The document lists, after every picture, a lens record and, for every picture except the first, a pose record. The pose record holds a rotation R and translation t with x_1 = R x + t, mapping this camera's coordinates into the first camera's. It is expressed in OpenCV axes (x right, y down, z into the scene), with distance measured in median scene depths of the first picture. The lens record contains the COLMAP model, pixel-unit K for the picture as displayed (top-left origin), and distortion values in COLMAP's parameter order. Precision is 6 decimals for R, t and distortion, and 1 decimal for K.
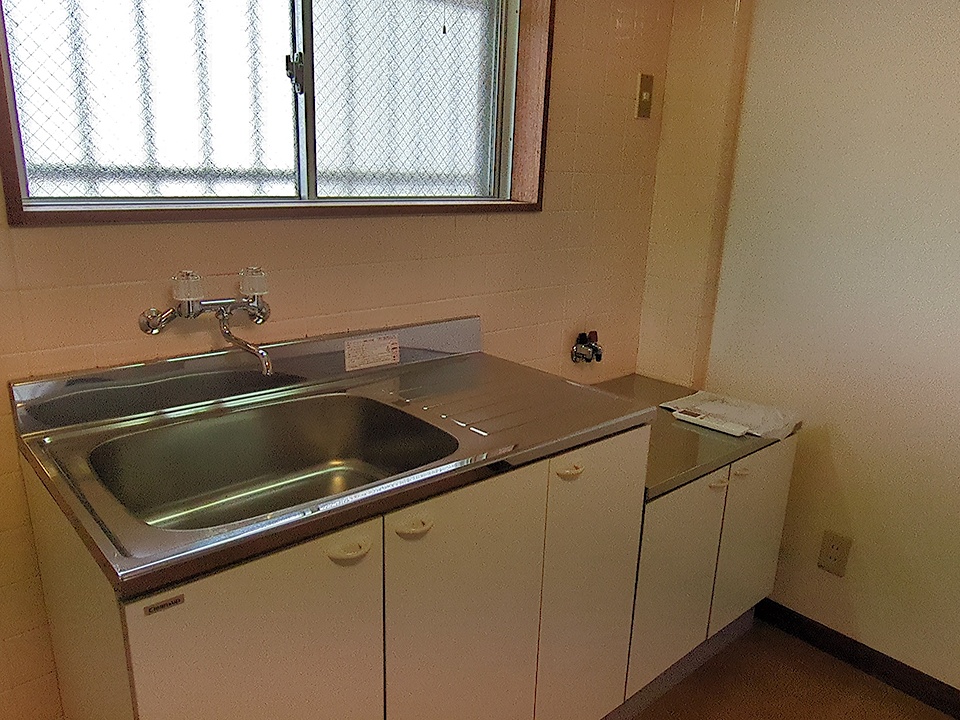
lens RADIAL K [[733.9, 0, 480.0], [0, 733.9, 360.0], [0, 0, 1]] dist [0.009797, 0.002025]
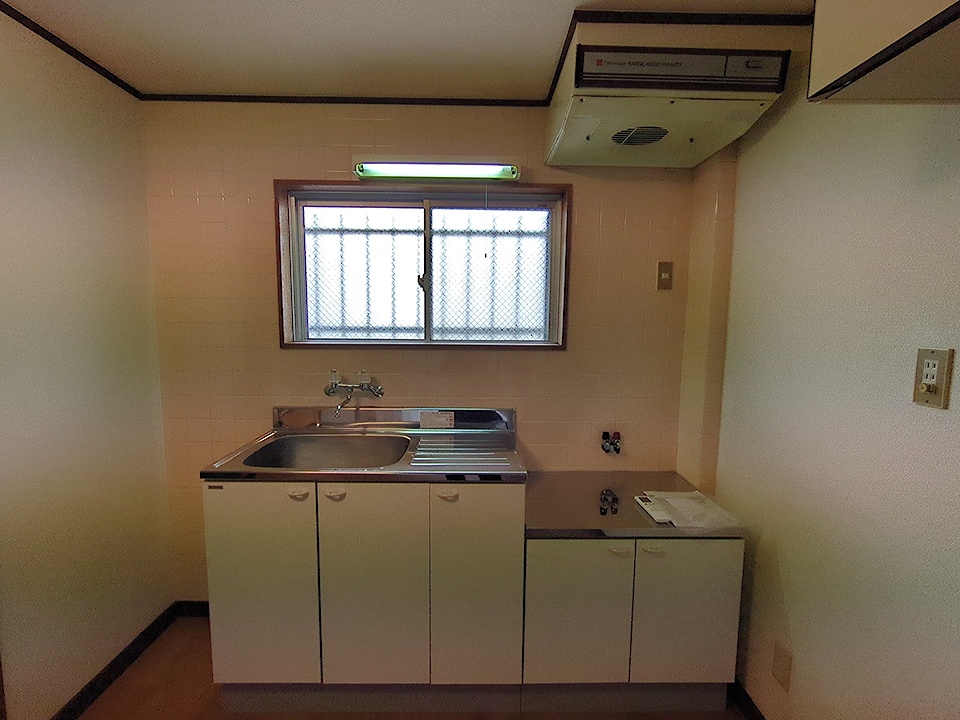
lens RADIAL K [[467.6, 0, 480.0], [0, 467.6, 360.0], [0, 0, 1]] dist [-0.000852, 0.000002]
pose [[0.756160, 0.035330, -0.653432, 0.653742], [-0.155939, 0.979504, -0.127494, -0.022787], [0.635535, 0.198301, 0.746172, 0.125500]]
